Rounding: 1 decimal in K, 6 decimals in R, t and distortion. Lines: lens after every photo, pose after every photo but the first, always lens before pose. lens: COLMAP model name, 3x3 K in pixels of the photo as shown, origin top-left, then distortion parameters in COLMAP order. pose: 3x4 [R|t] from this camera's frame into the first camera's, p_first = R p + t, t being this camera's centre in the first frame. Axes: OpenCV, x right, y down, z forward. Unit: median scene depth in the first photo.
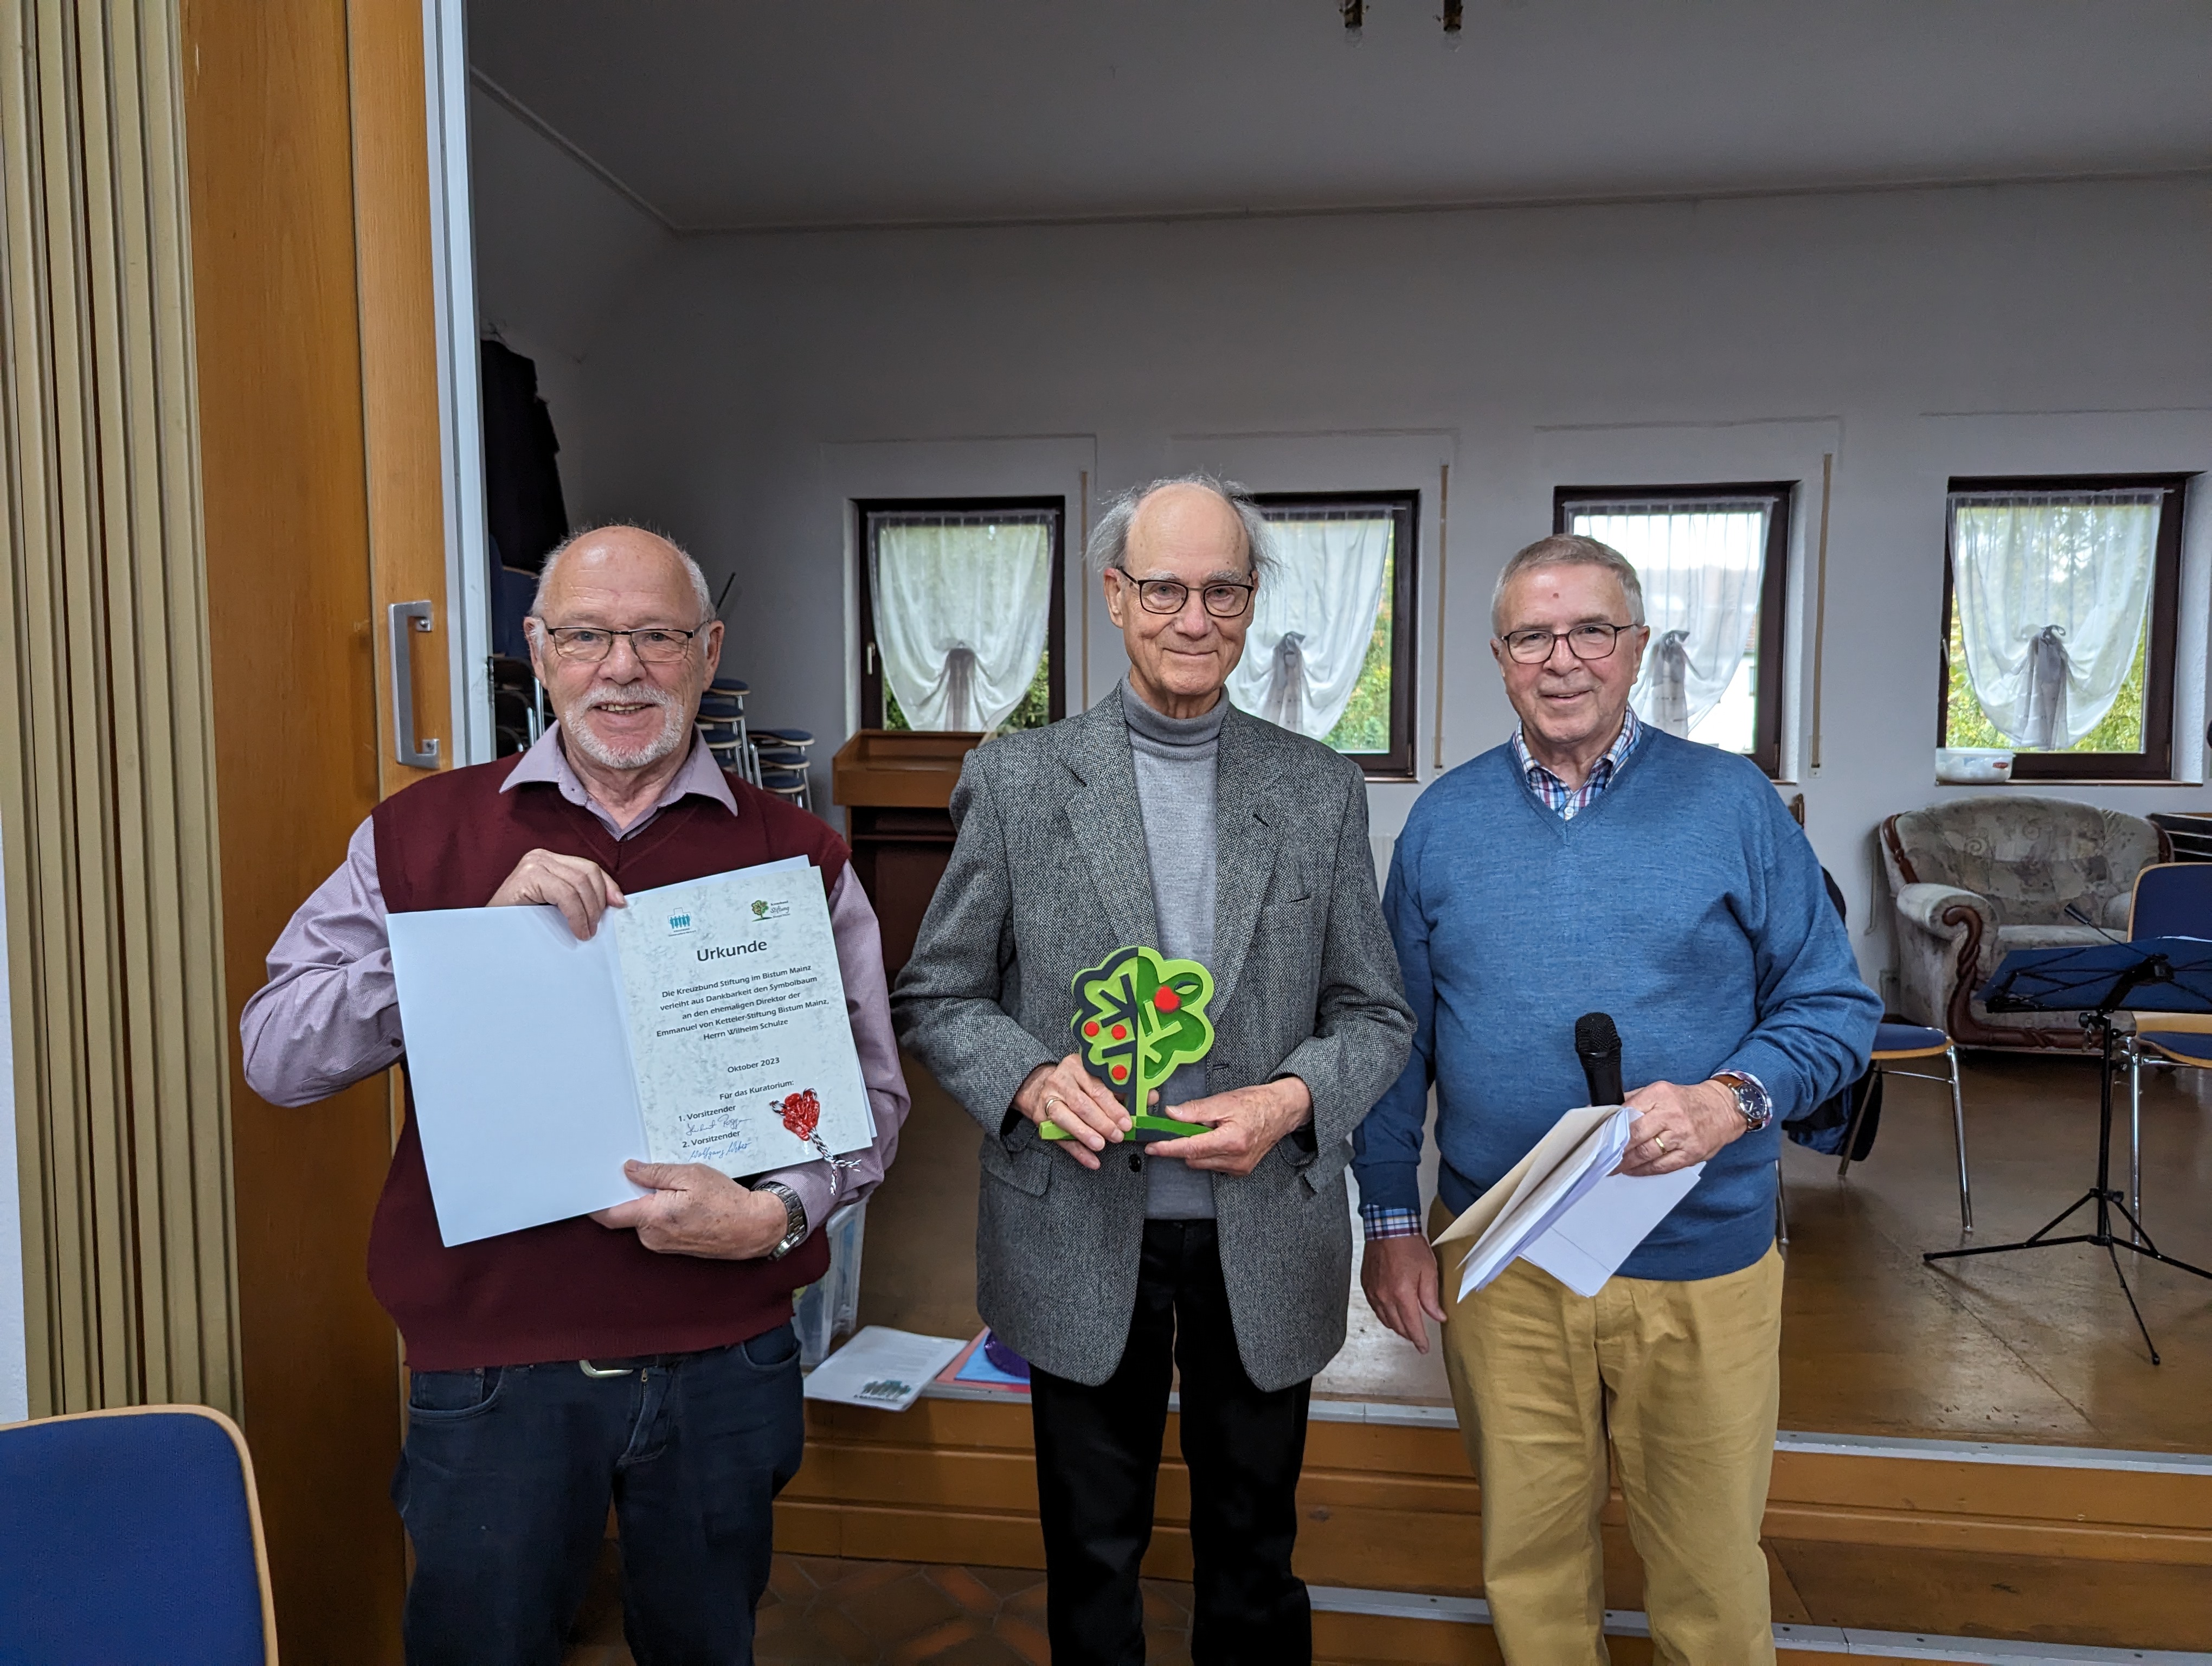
lens RADIAL K [[1543.4, 0, 1106.6], [0, 1543.4, 835.6], [0, 0, 1]] dist [-0.002363, -0.001296]
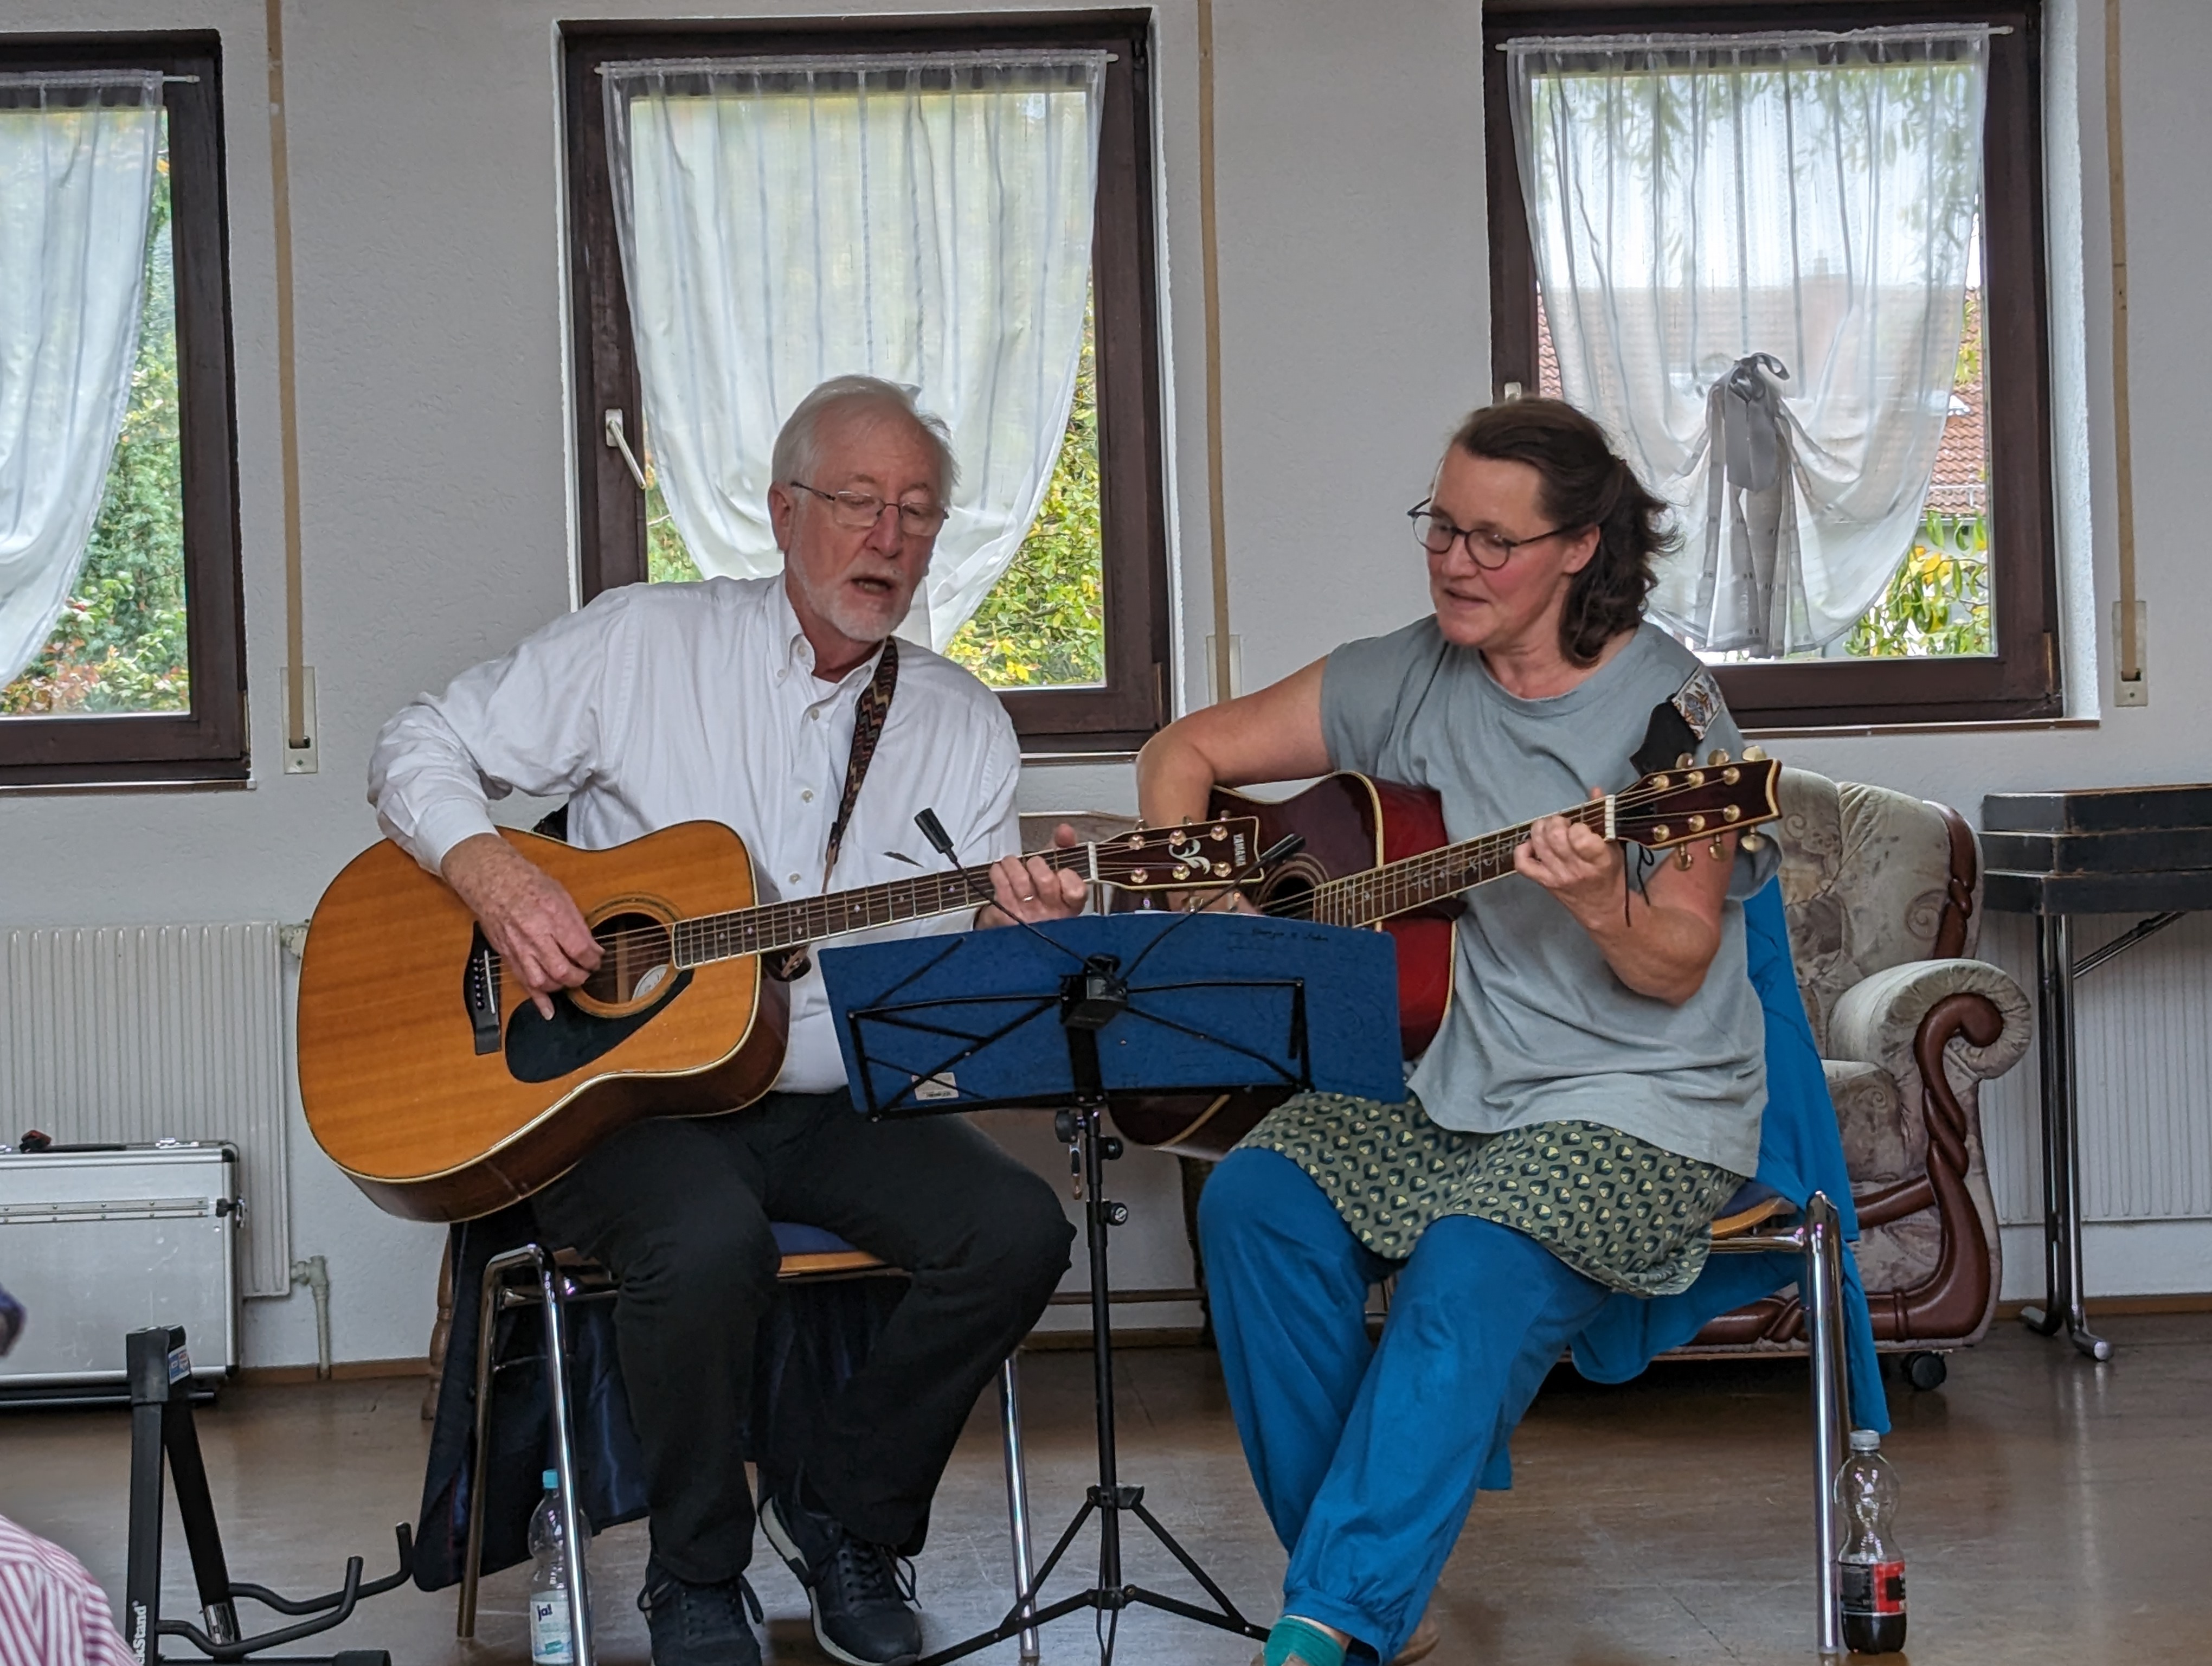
lens RADIAL K [[4906.8, 0, 1106.0], [0, 4906.8, 831.9], [0, 0, 1]] dist [0.121102, 0.000000]
pose [[0.978309, -0.035203, 0.204137, 0.165633], [0.046197, 0.997713, -0.049346, 0.048984], [-0.201933, 0.057706, 0.977698, -0.252559]]
